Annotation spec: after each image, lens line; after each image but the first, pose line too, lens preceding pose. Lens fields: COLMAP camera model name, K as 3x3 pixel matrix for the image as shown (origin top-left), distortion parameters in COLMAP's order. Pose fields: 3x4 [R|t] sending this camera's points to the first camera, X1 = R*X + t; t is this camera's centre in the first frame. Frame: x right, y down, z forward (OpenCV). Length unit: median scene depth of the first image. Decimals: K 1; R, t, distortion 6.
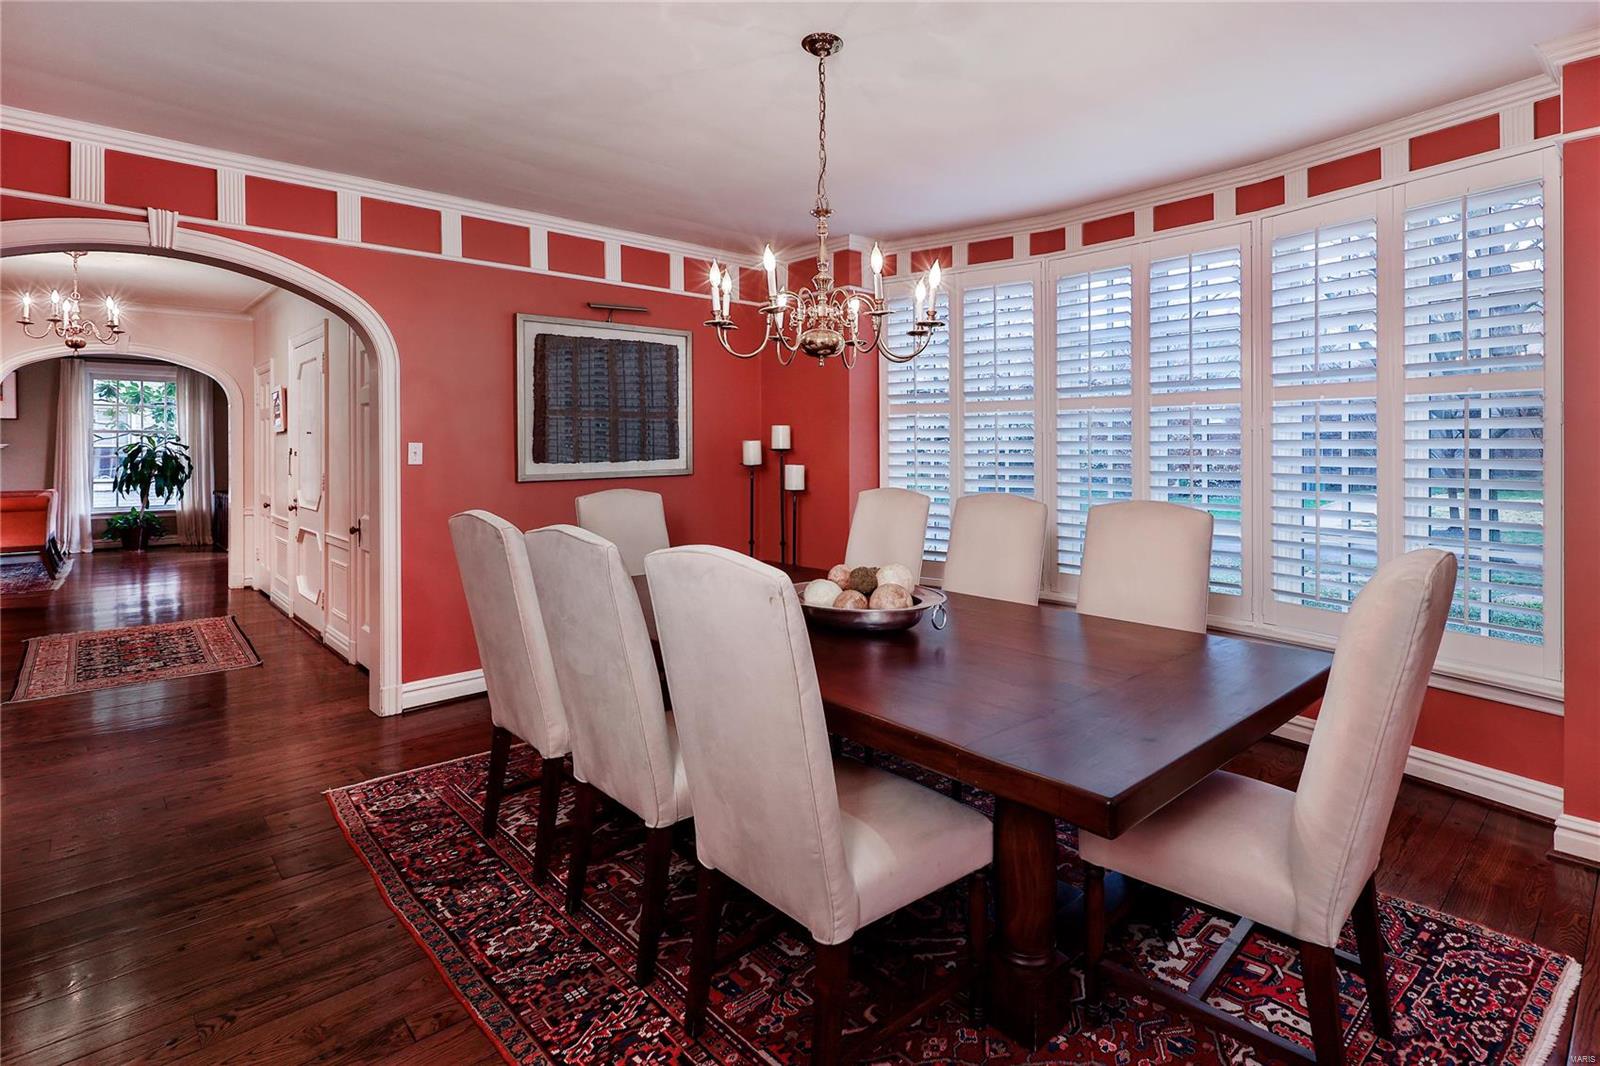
lens RADIAL K [[780.7, 0, 801.9], [0, 780.7, 441.2], [0, 0, 1]] dist [0.002258, -0.002154]
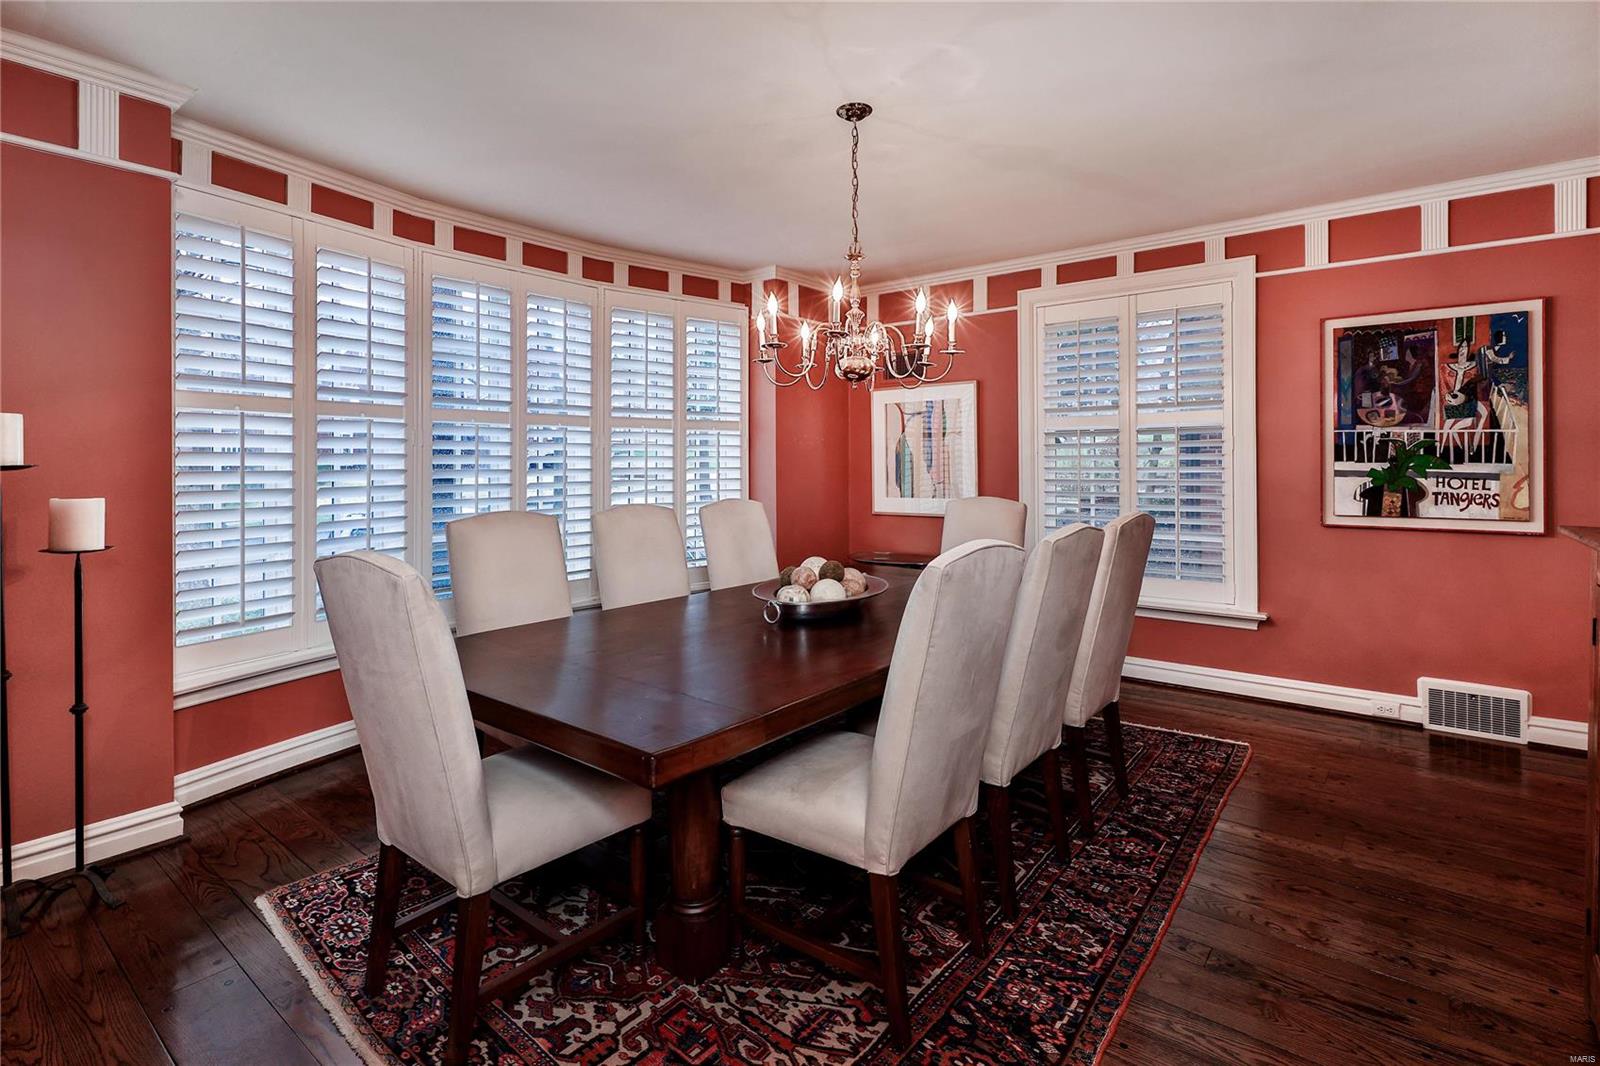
lens RADIAL K [[780.7, 0, 805.6], [0, 780.7, 456.1], [0, 0, 1]] dist [0.002258, -0.002154]
pose [[-0.156406, 0.009915, 0.987643, -1.128632], [-0.005162, 0.999928, -0.010856, 0.017101], [-0.987679, -0.006796, -0.156343, 1.282931]]
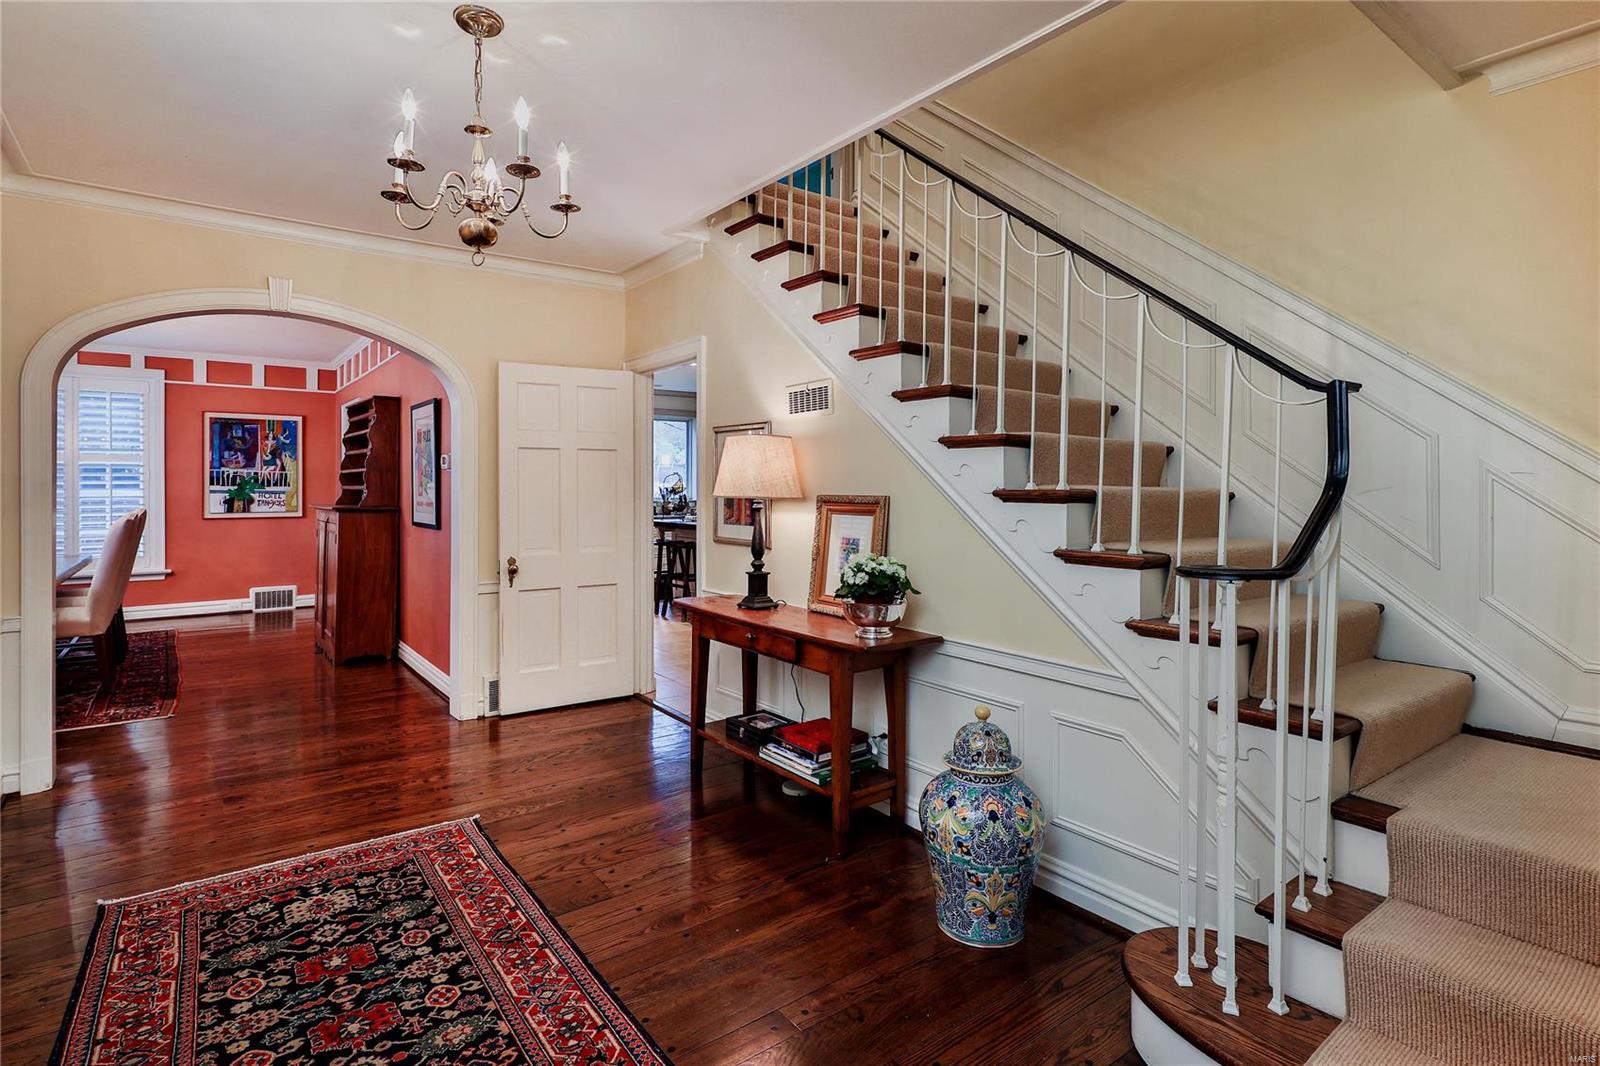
lens RADIAL K [[780.7, 0, 796.5], [0, 780.7, 493.1], [0, 0, 1]] dist [0.002258, -0.002154]
pose [[-0.996527, -0.001400, 0.083255, -1.973046], [-0.001228, 0.999997, 0.002123, 0.023195], [-0.083257, 0.002014, -0.996526, 2.419947]]
